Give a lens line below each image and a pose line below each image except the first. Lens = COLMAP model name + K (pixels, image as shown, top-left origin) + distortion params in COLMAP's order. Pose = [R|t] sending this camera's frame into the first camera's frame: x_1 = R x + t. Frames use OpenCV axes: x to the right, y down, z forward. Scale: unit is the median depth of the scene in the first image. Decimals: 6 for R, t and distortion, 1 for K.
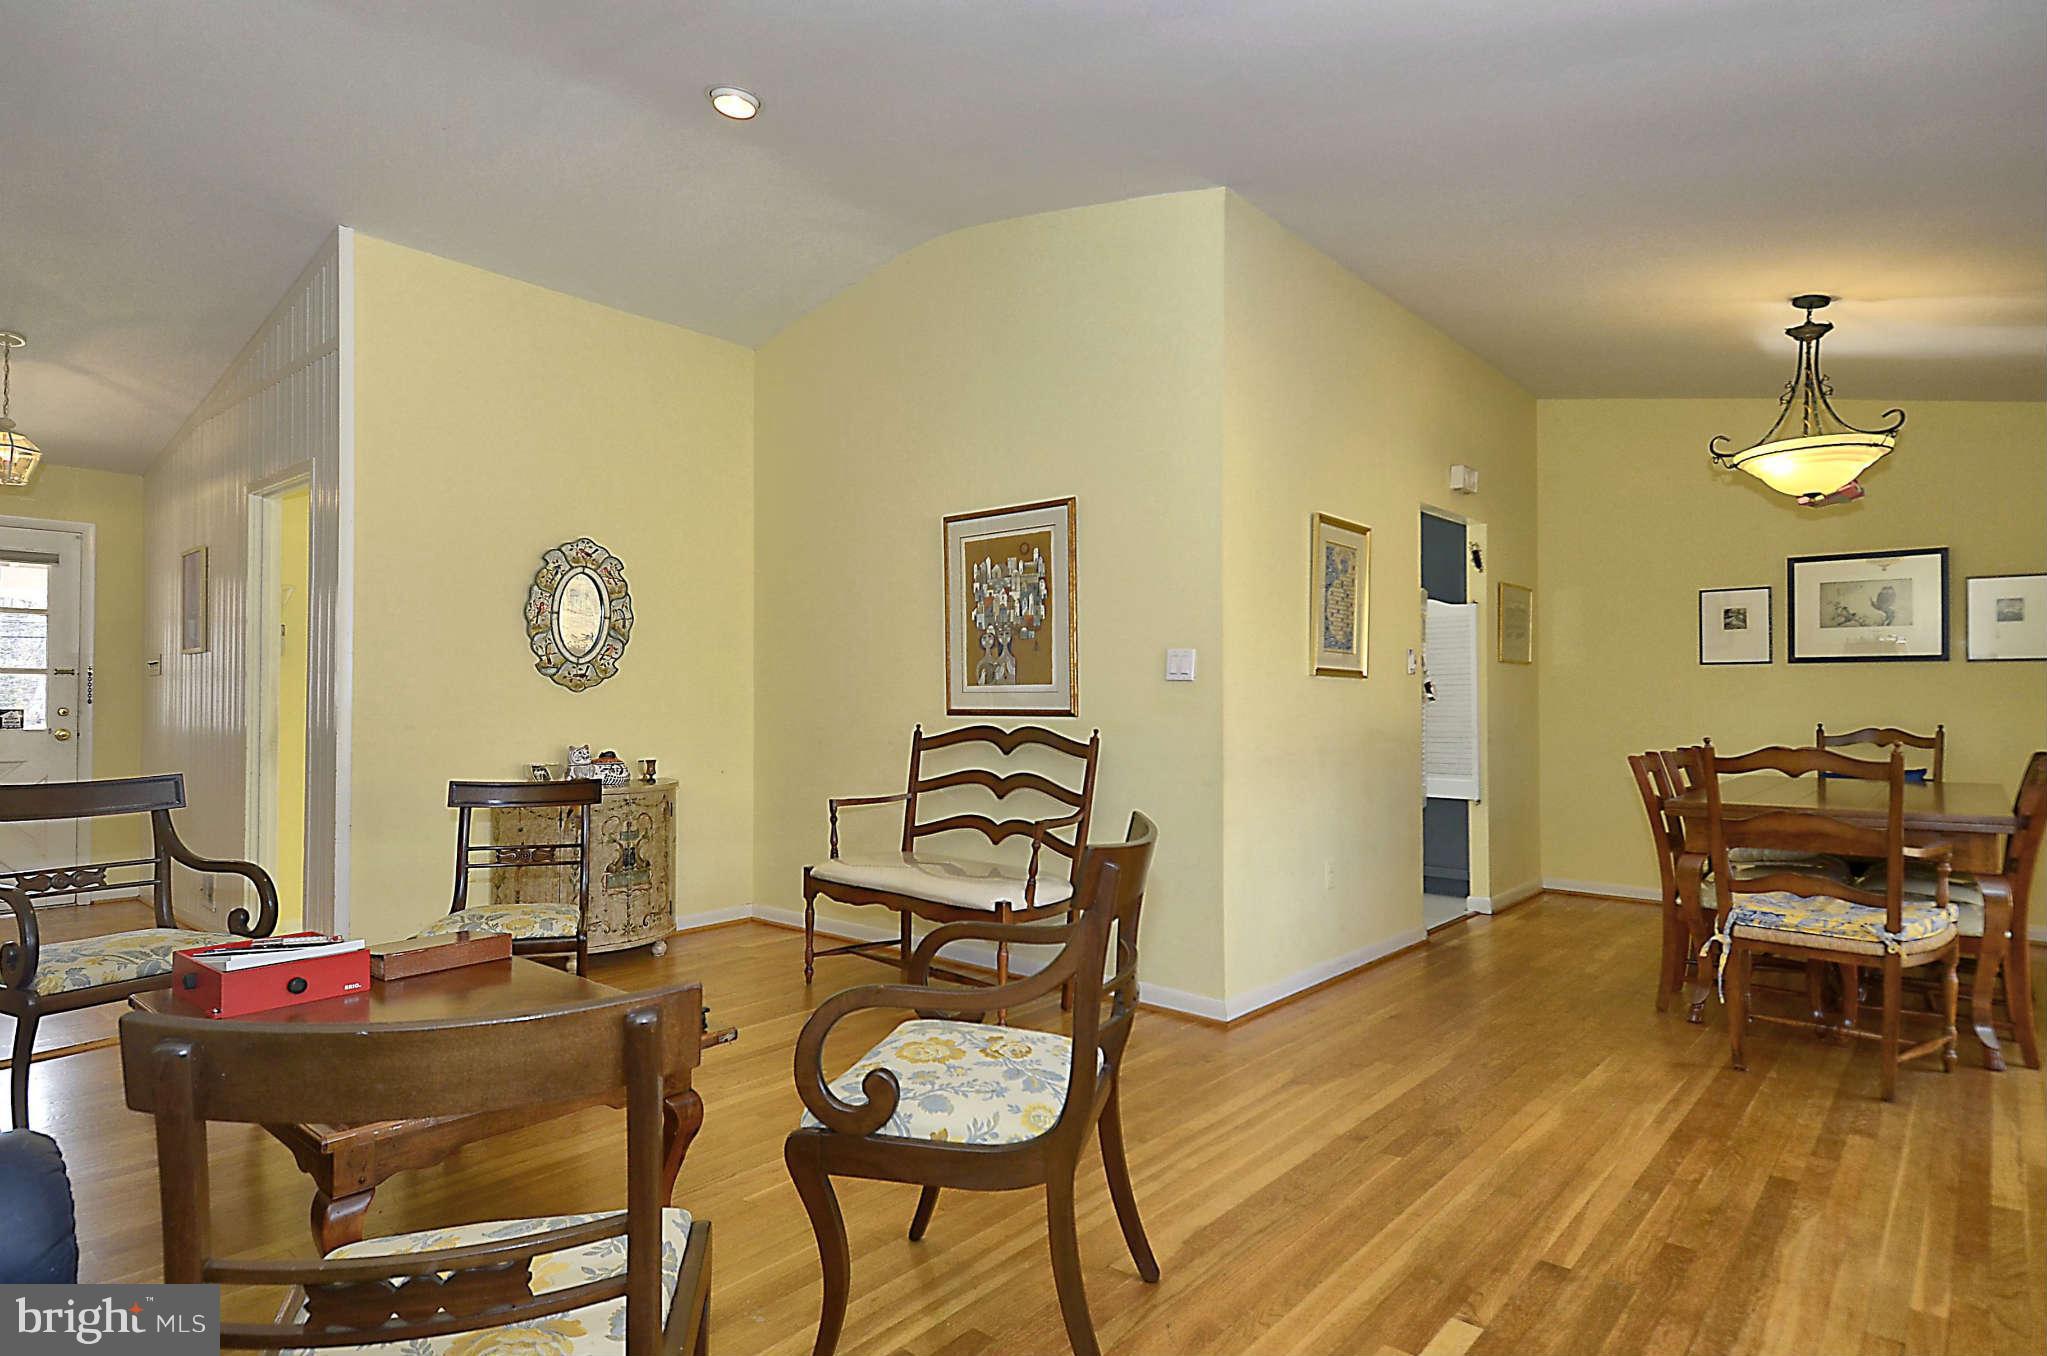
lens RADIAL K [[1085.4, 0, 997.3], [0, 1085.4, 680.8], [0, 0, 1]] dist [0.004032, -0.001360]
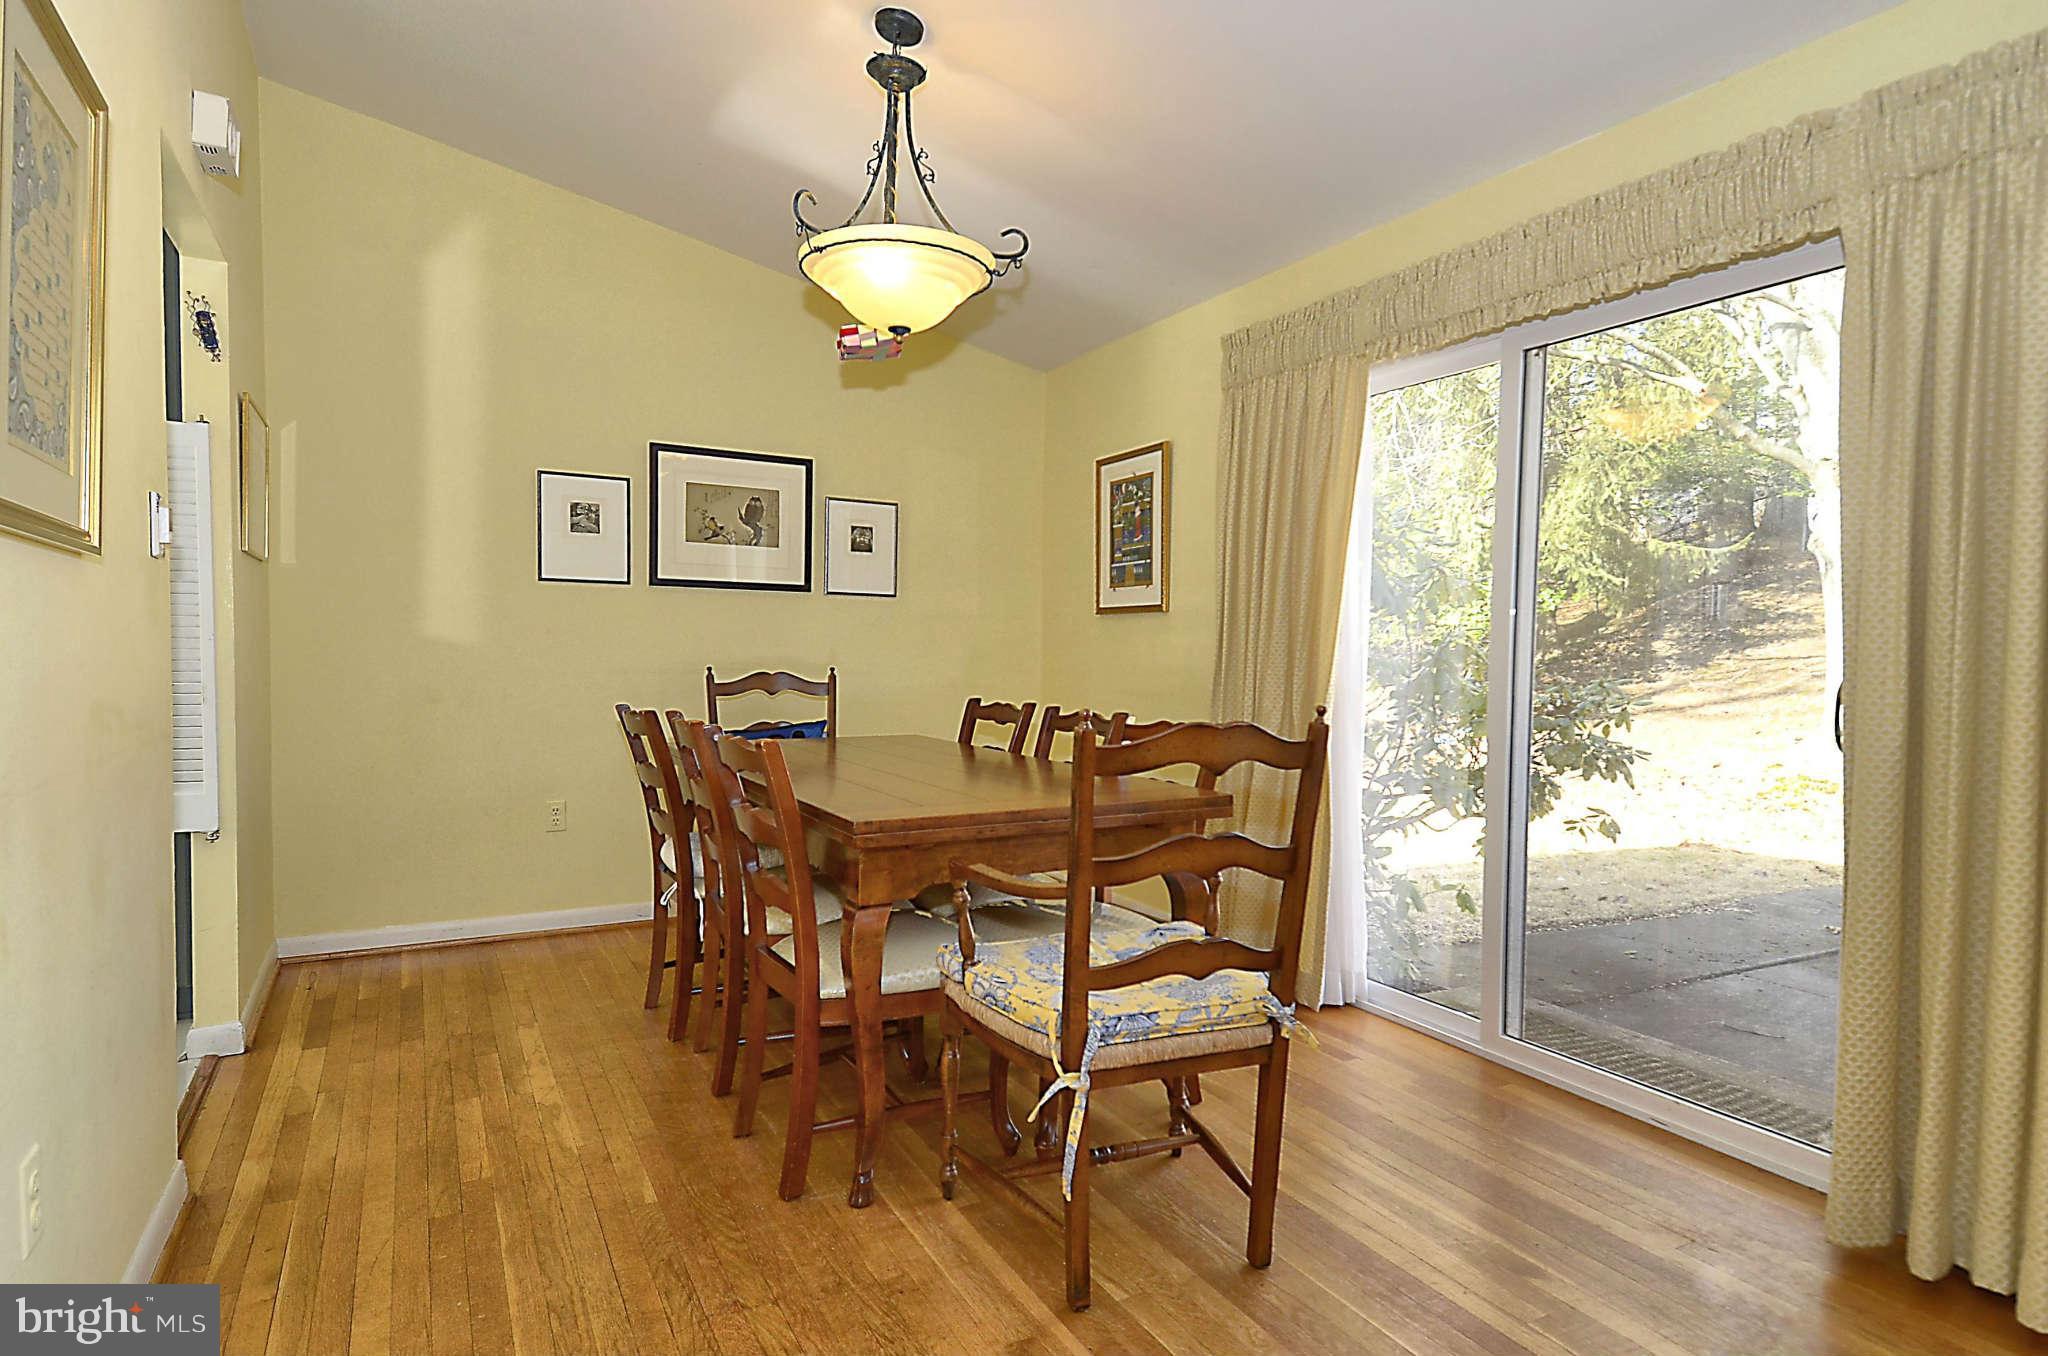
lens RADIAL K [[1085.9, 0, 997.8], [0, 1085.9, 680.8], [0, 0, 1]] dist [0.004032, -0.001360]
pose [[0.322087, -0.020540, 0.946487, 0.107426], [-0.033909, 0.998873, 0.033216, 0.017966], [-0.946103, -0.042793, 0.321027, 0.580189]]
